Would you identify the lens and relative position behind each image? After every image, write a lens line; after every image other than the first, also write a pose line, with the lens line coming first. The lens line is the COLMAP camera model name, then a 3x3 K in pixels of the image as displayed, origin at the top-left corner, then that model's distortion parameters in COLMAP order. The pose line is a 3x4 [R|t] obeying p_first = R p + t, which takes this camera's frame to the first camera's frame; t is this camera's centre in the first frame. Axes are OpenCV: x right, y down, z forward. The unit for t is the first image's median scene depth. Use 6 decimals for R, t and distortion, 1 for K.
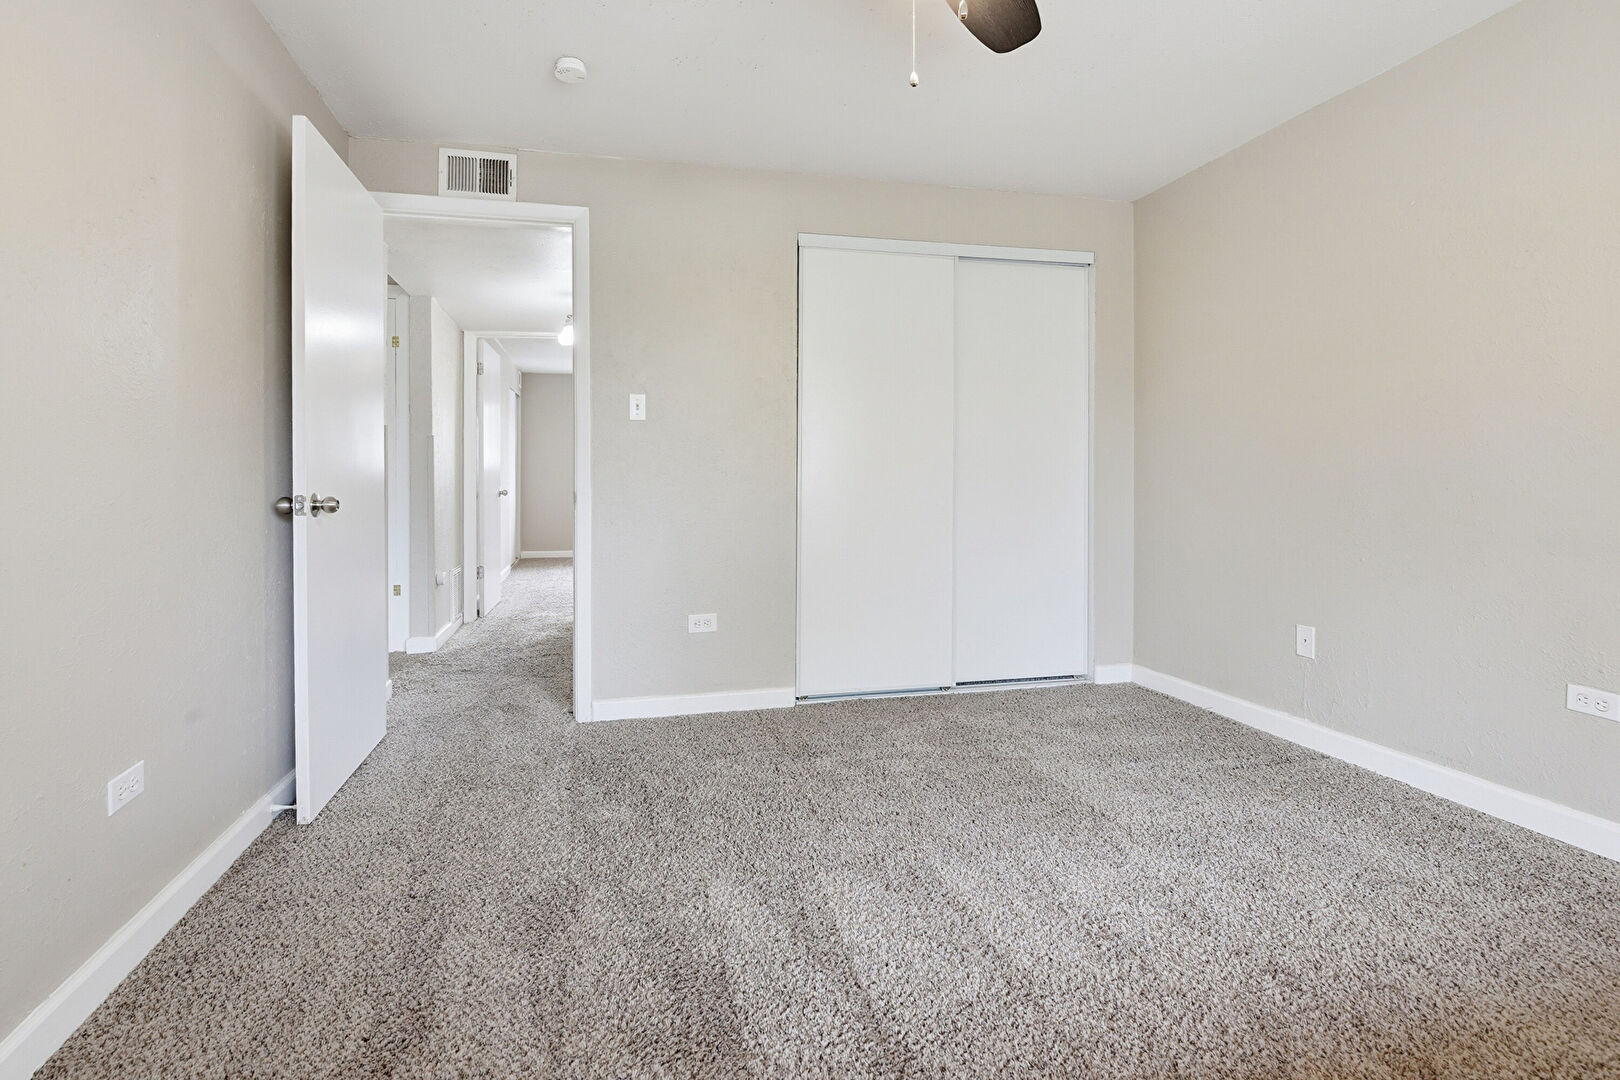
lens RADIAL K [[718.3, 0, 806.3], [0, 718.3, 503.8], [0, 0, 1]] dist [-0.000361, -0.007458]
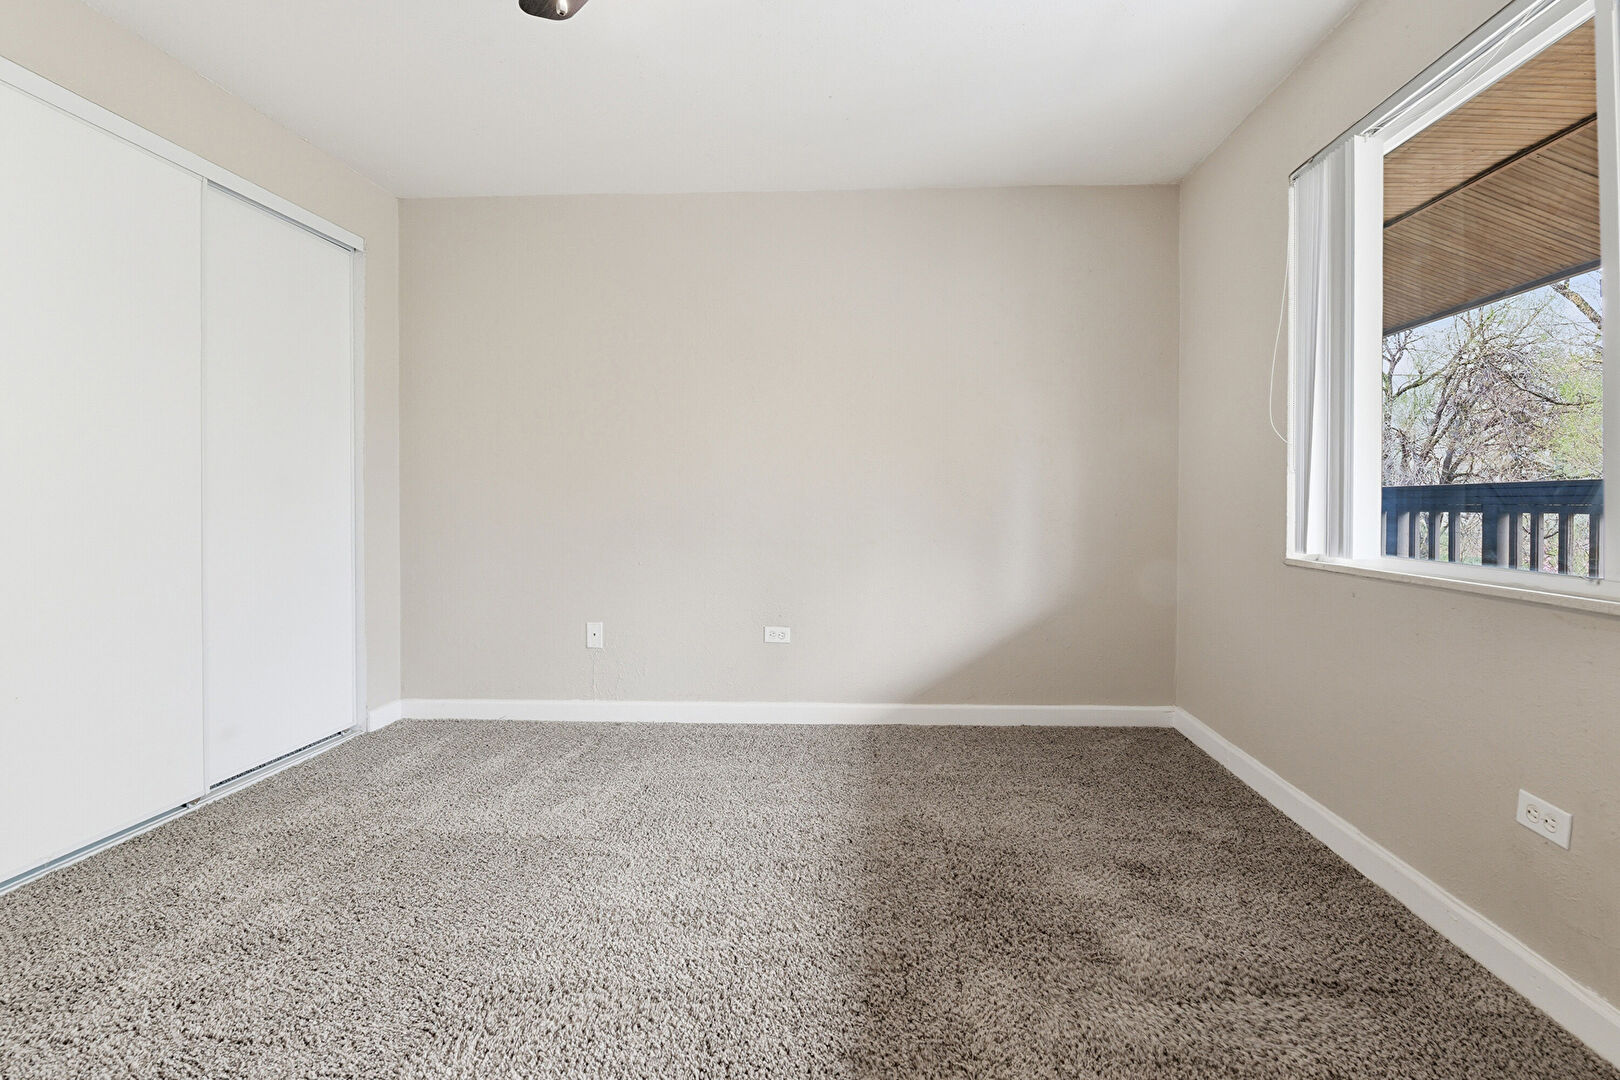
lens RADIAL K [[718.3, 0, 806.3], [0, 718.3, 503.8], [0, 0, 1]] dist [-0.000361, -0.007458]
pose [[0.299416, 0.003218, 0.954117, -0.345034], [0.020597, 0.999739, -0.009835, -0.008694], [-0.953900, 0.022596, 0.299272, 0.291100]]
